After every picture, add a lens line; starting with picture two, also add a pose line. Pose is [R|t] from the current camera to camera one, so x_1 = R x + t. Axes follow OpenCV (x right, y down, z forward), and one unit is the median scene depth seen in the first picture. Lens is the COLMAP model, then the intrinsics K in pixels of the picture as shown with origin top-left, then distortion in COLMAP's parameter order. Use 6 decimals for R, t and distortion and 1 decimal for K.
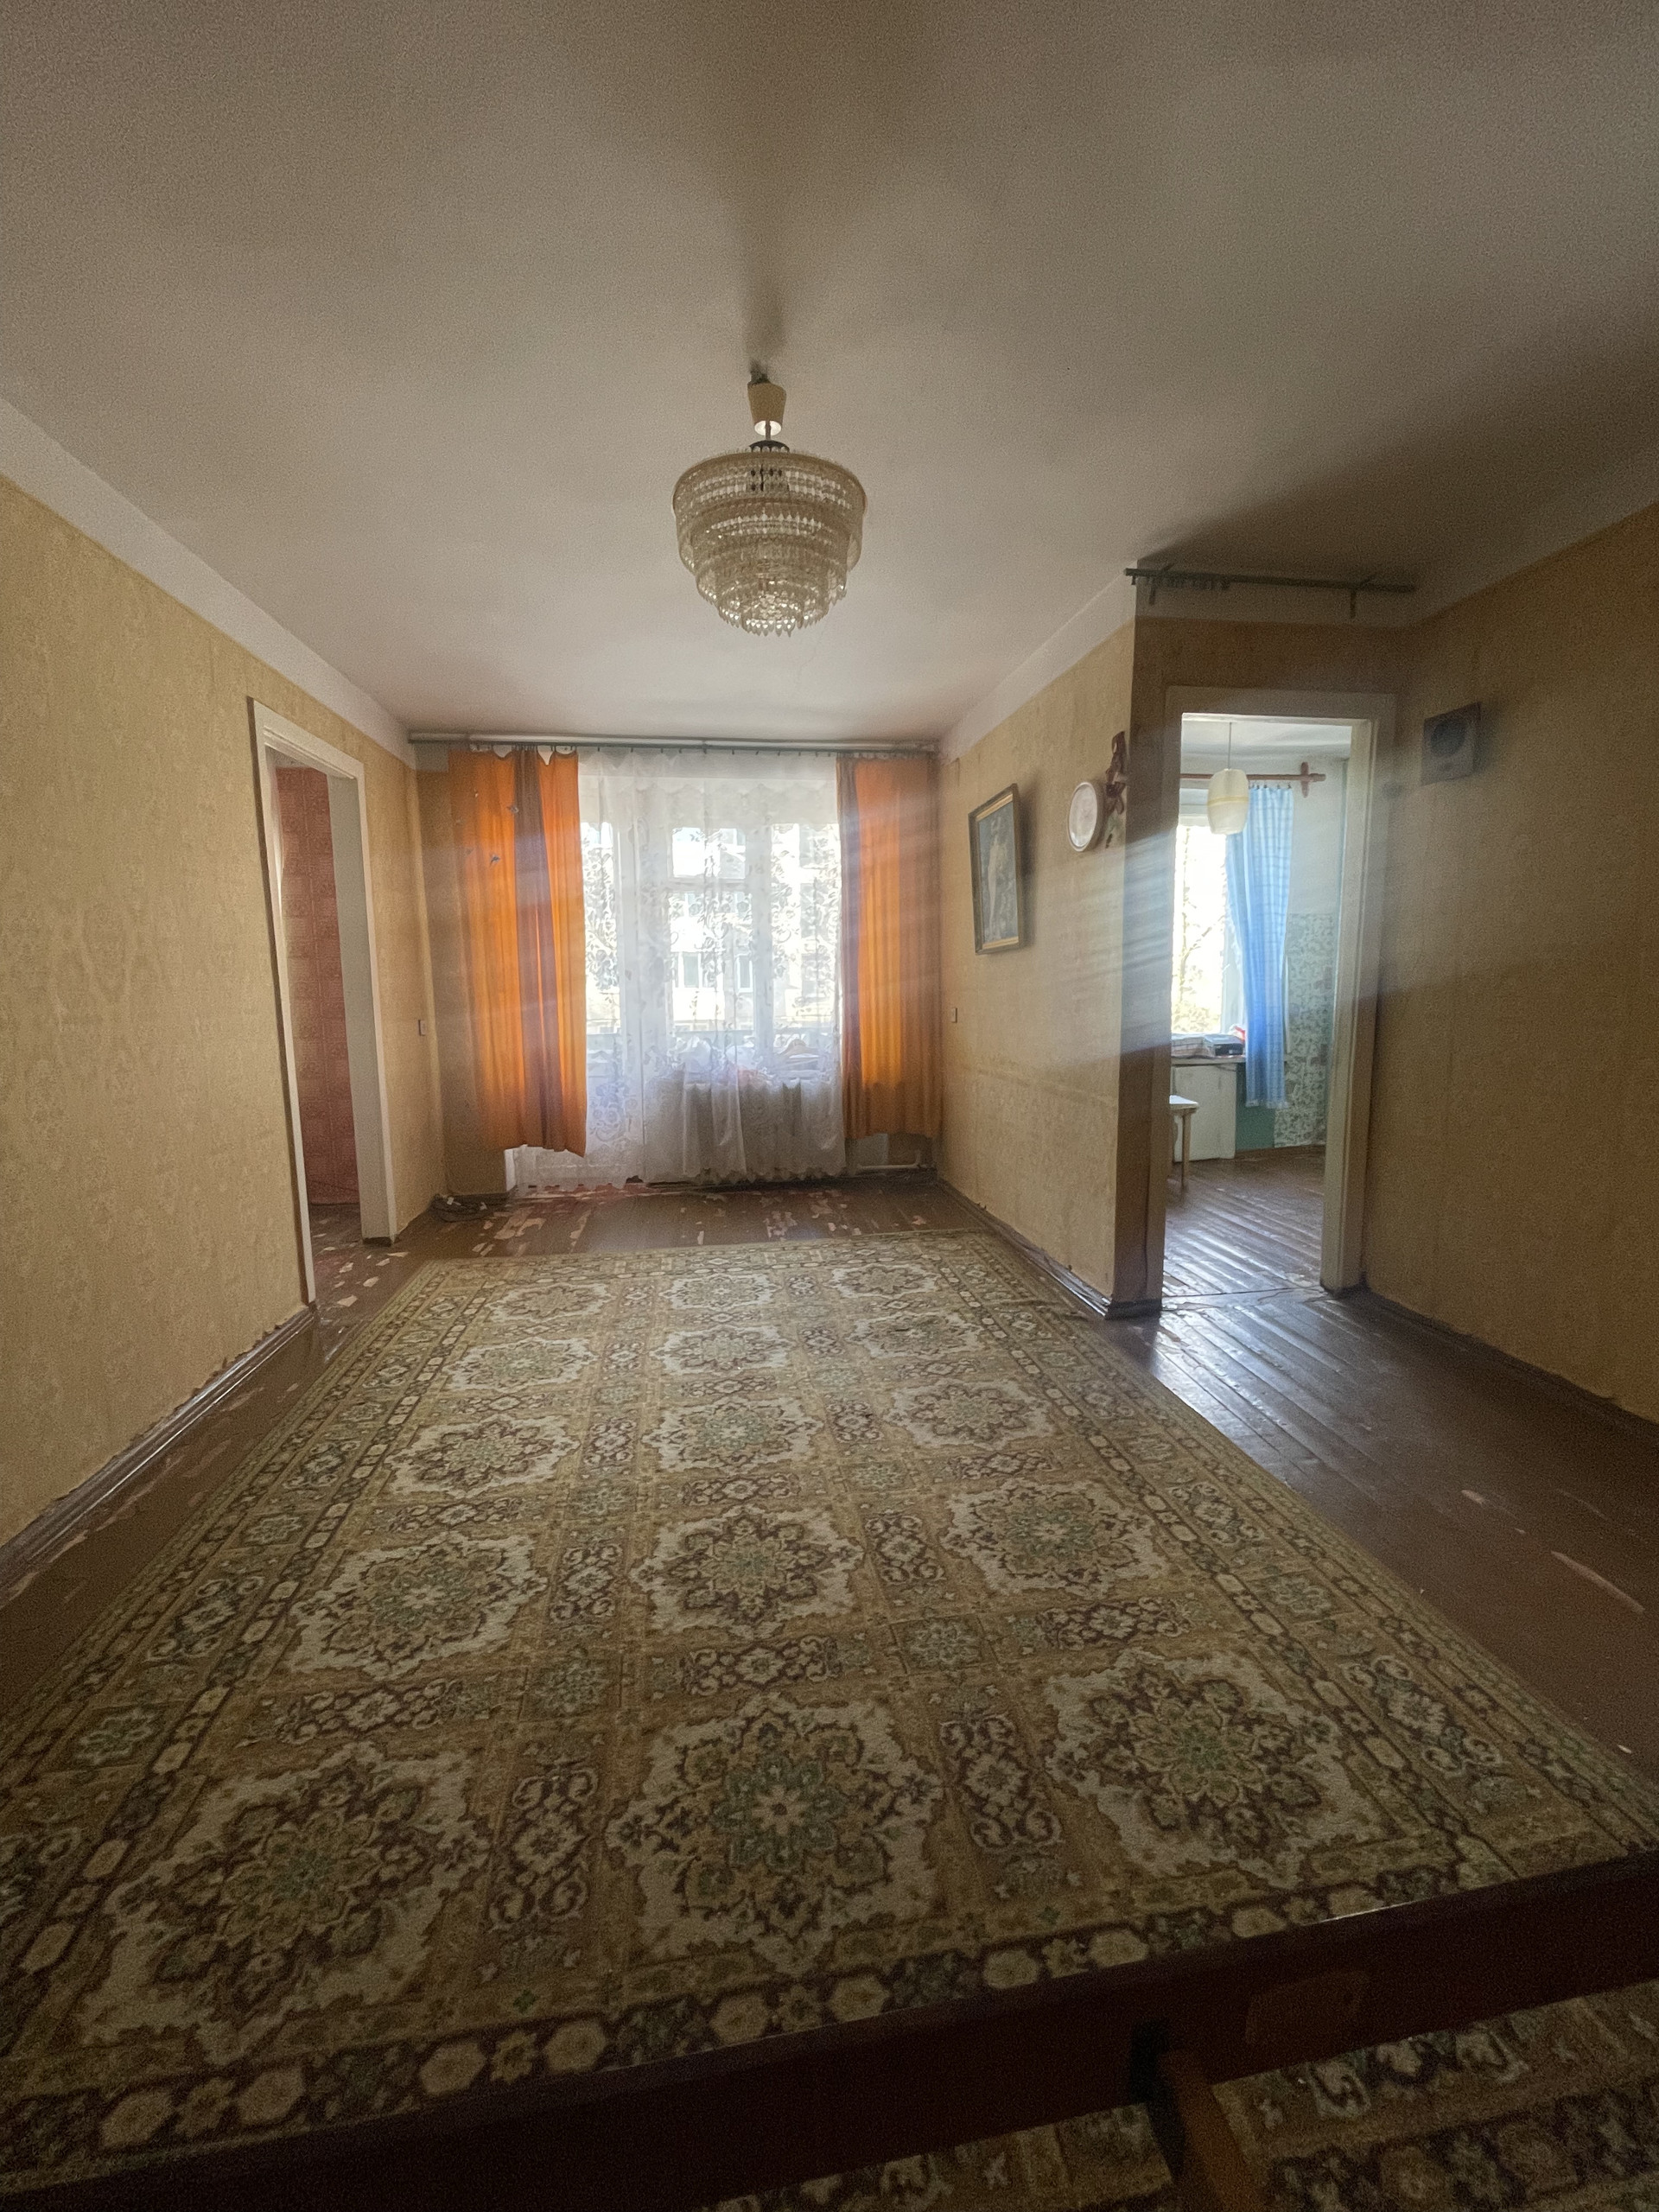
lens RADIAL K [[909.0, 0, 828.4], [0, 909.0, 1101.6], [0, 0, 1]] dist [-0.003154, 0.000424]
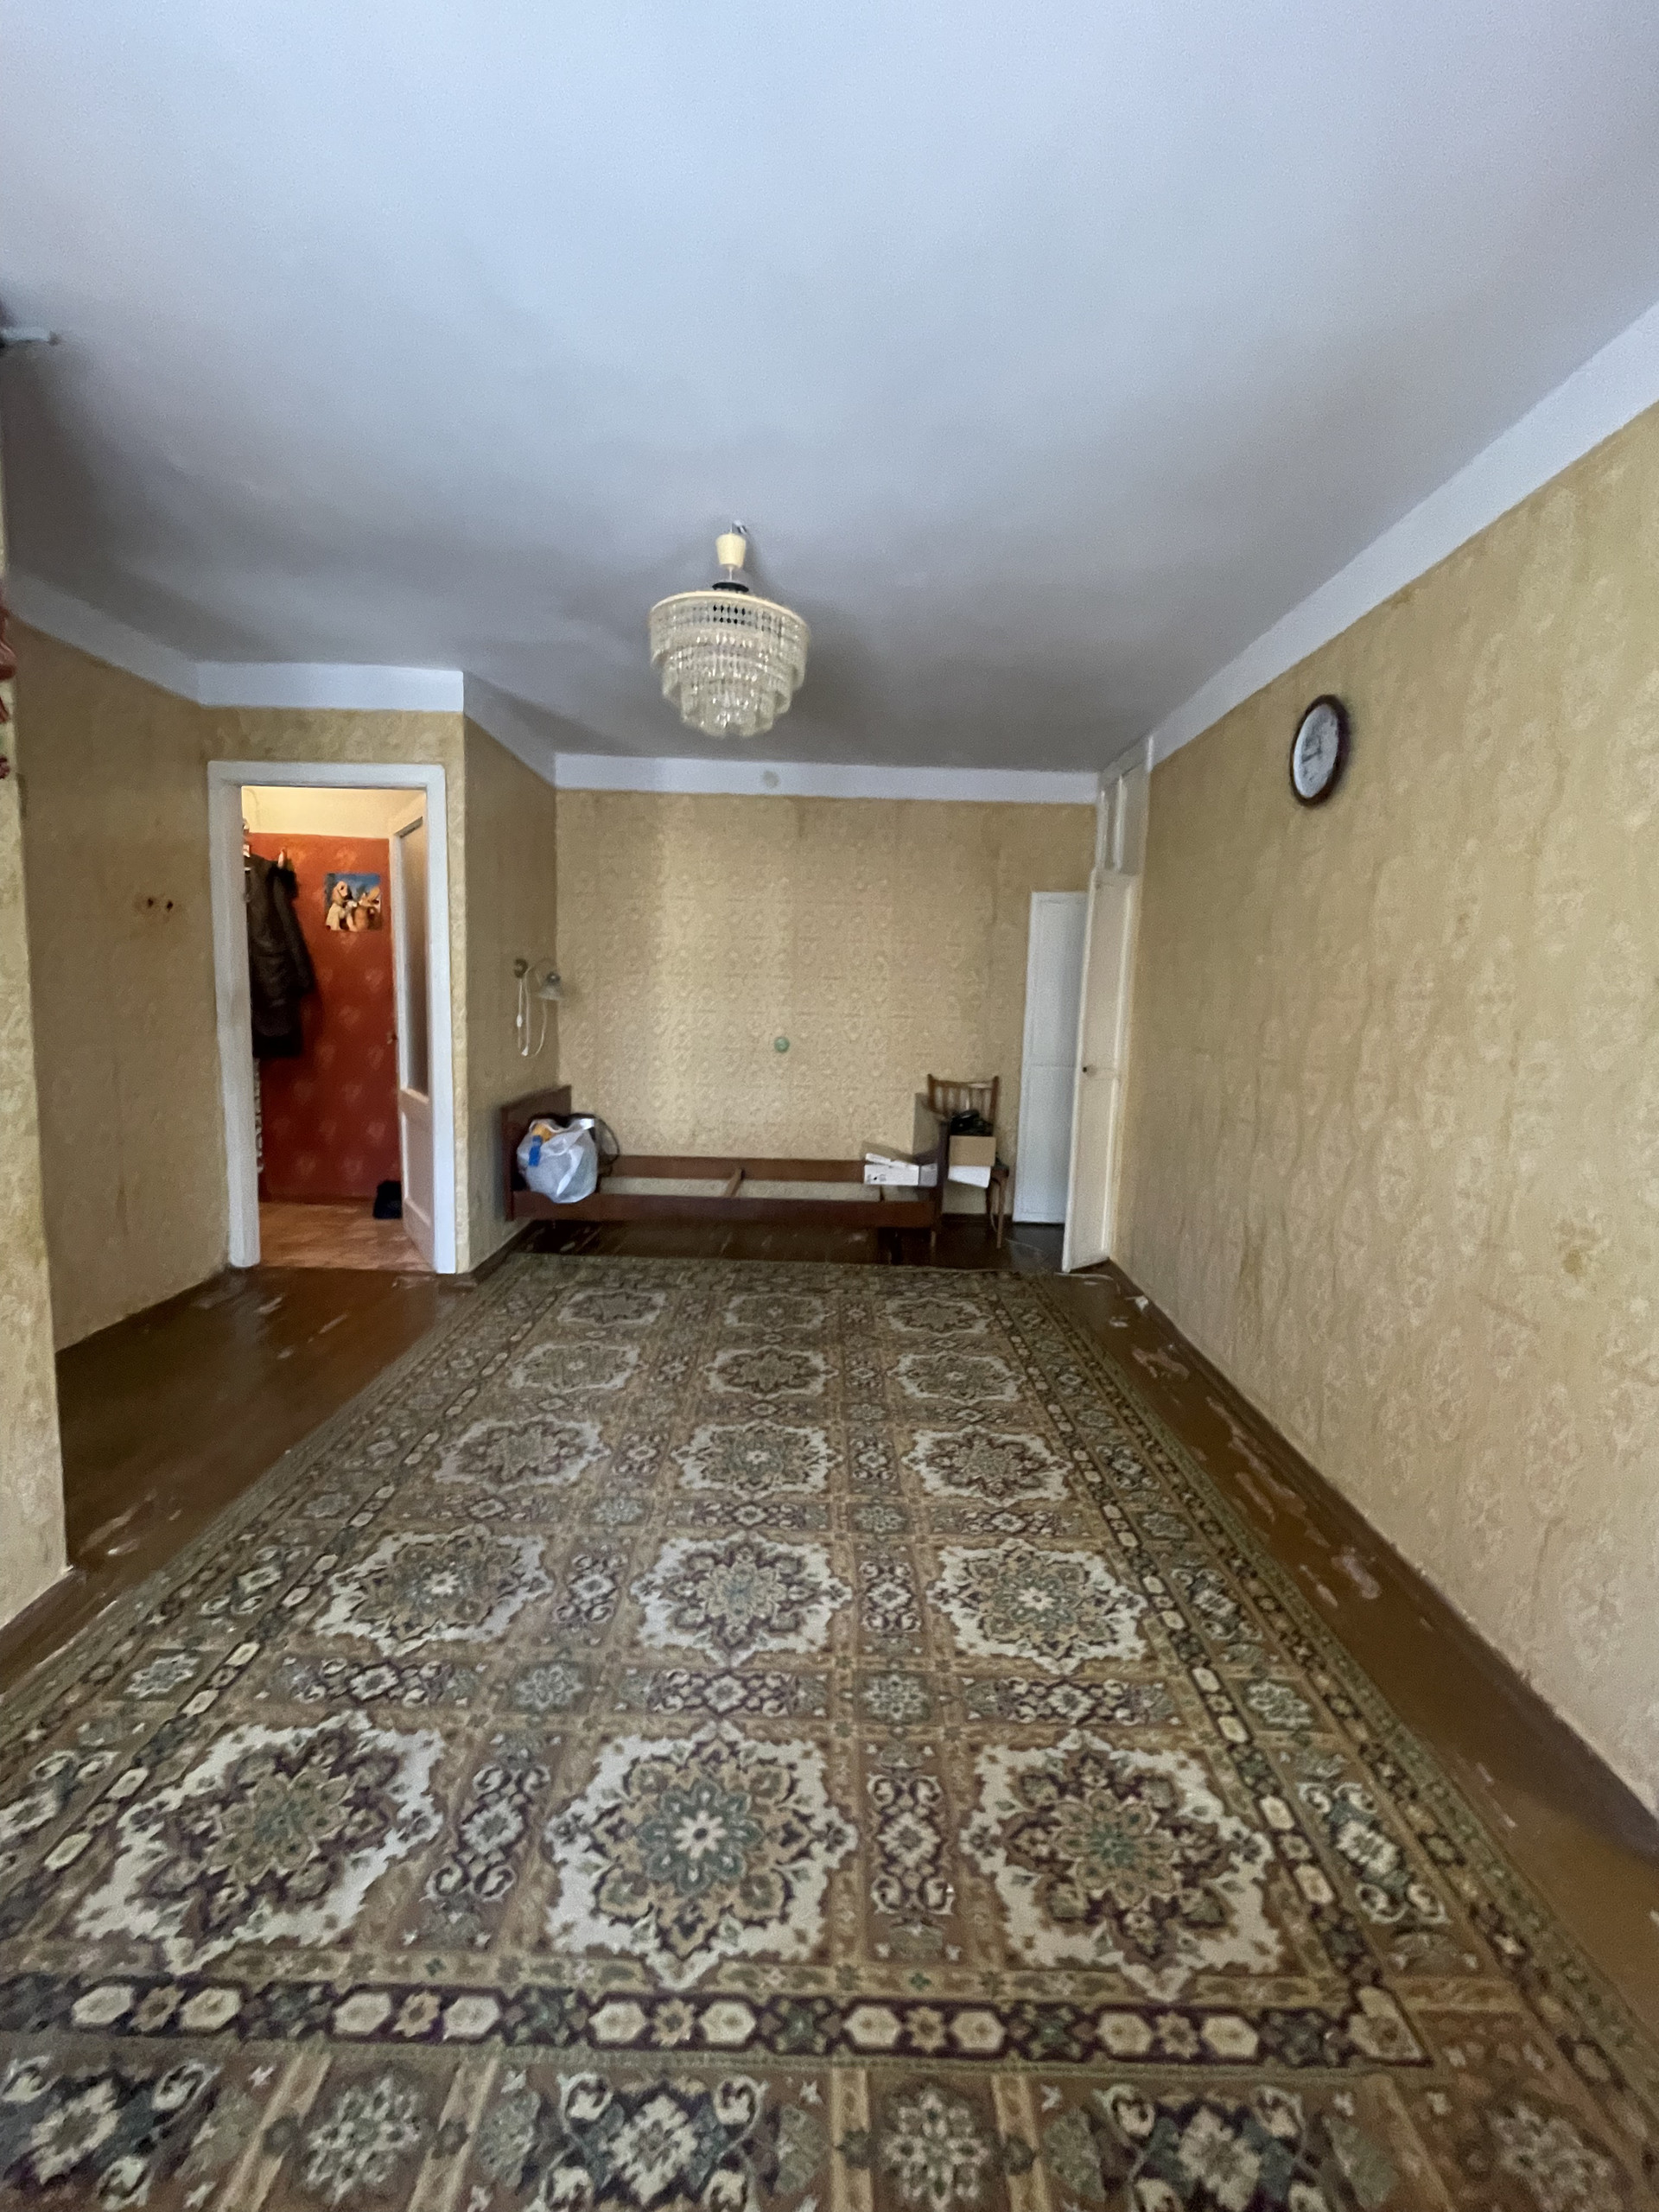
lens RADIAL K [[909.0, 0, 828.4], [0, 909.0, 1101.6], [0, 0, 1]] dist [-0.003154, 0.000424]
pose [[-0.989249, -0.035410, 0.141887, -0.220631], [0.000422, 0.969546, 0.244908, -0.198939], [-0.146239, 0.242335, -0.959108, 1.309942]]
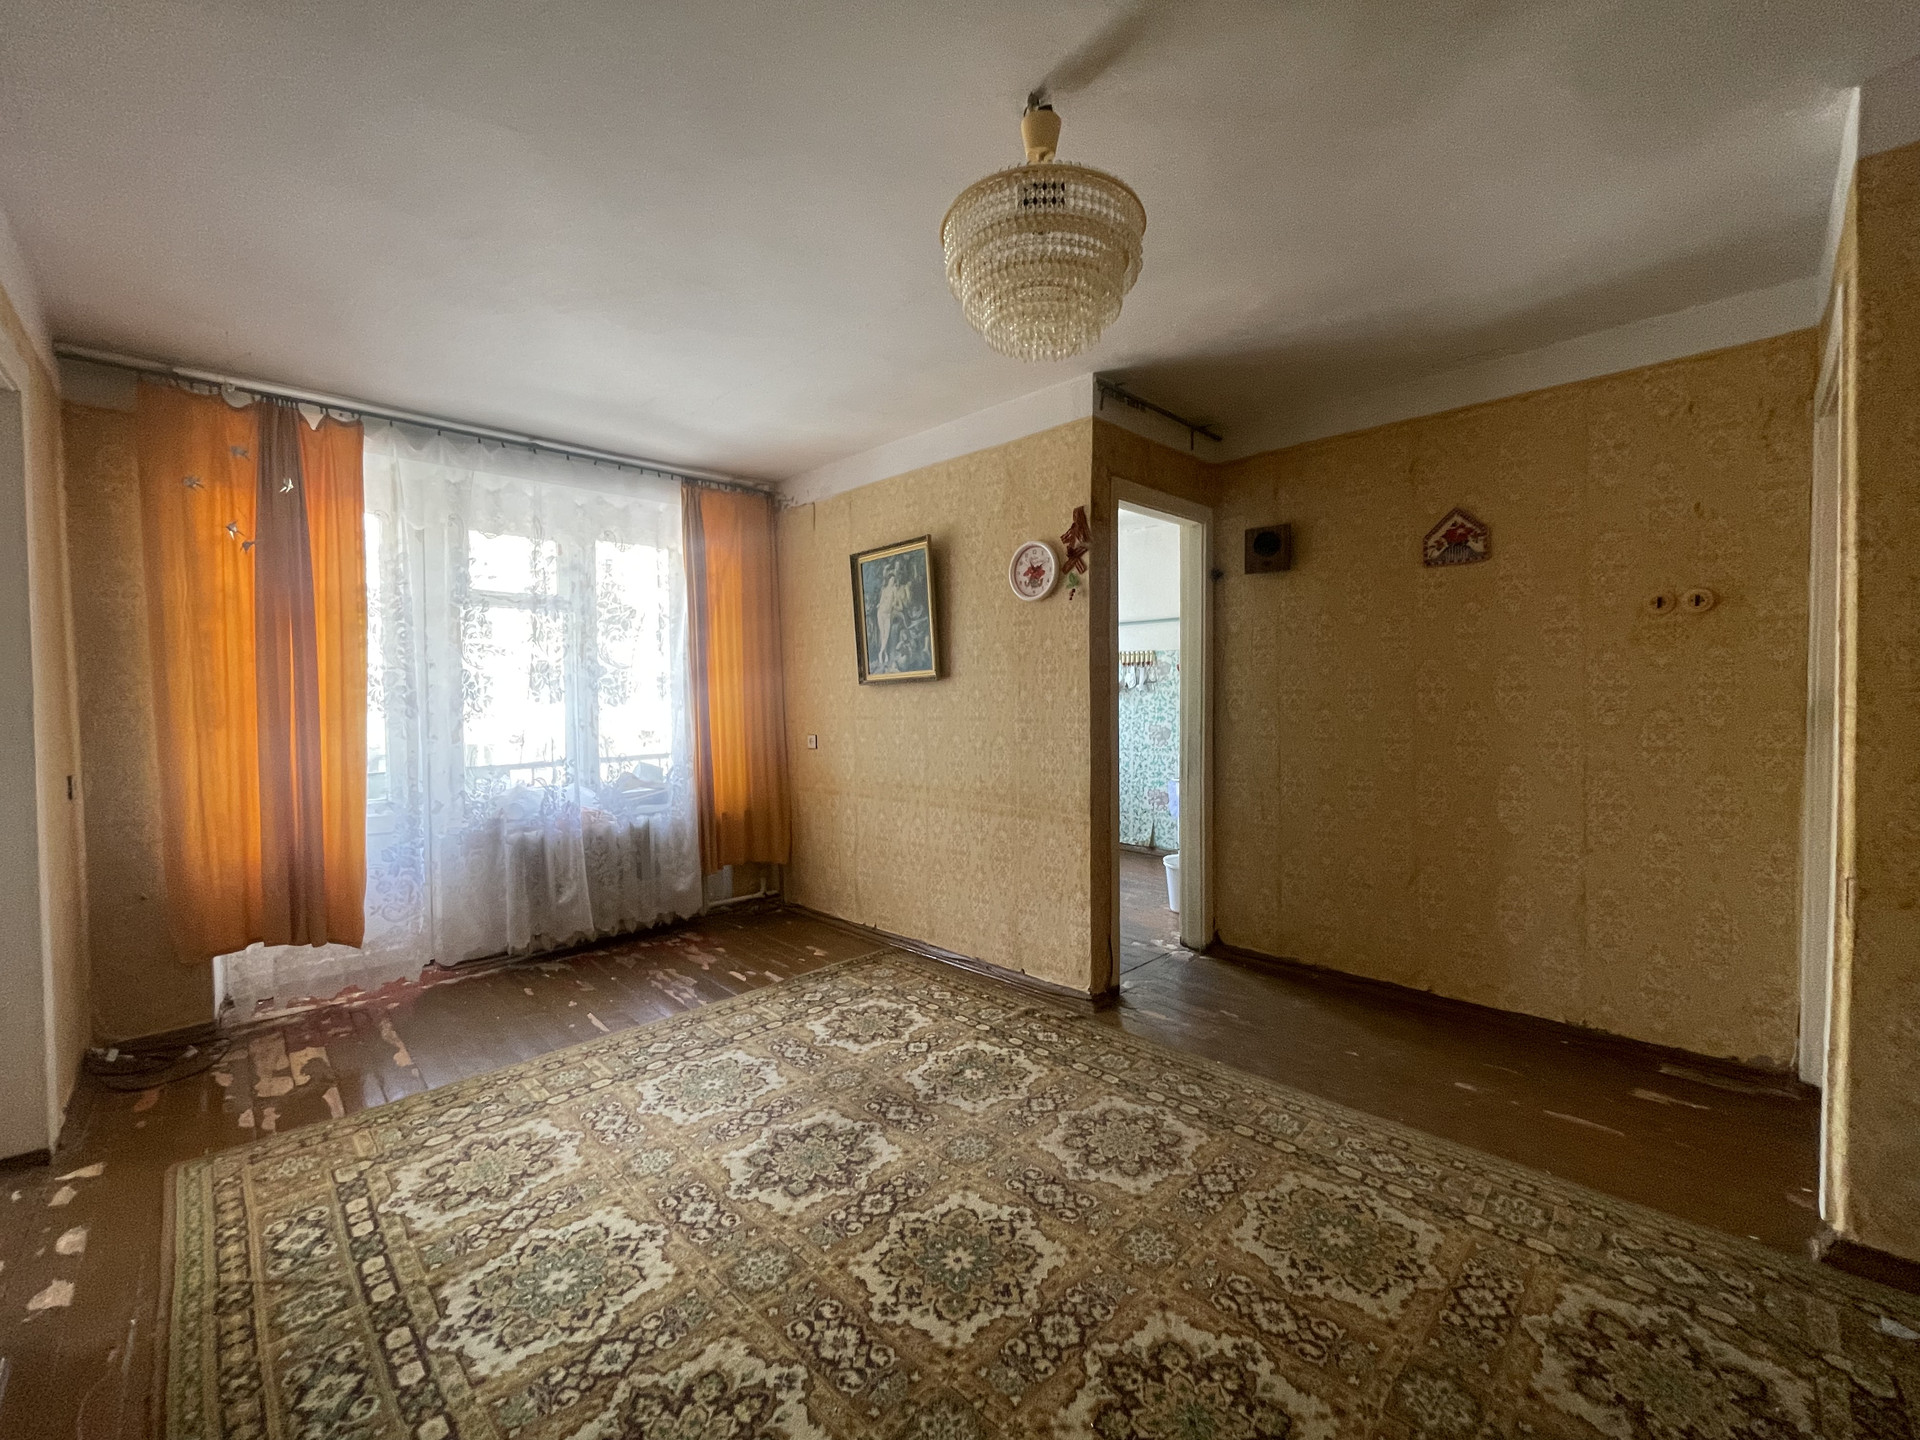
lens RADIAL K [[789.0, 0, 960.7], [0, 789.0, 715.7], [0, 0, 1]] dist [-0.003154, 0.000424]
pose [[0.806883, -0.010272, 0.590622, -0.362030], [0.077262, 0.993095, -0.088280, -0.045963], [-0.585637, 0.116865, 0.802105, 0.251351]]
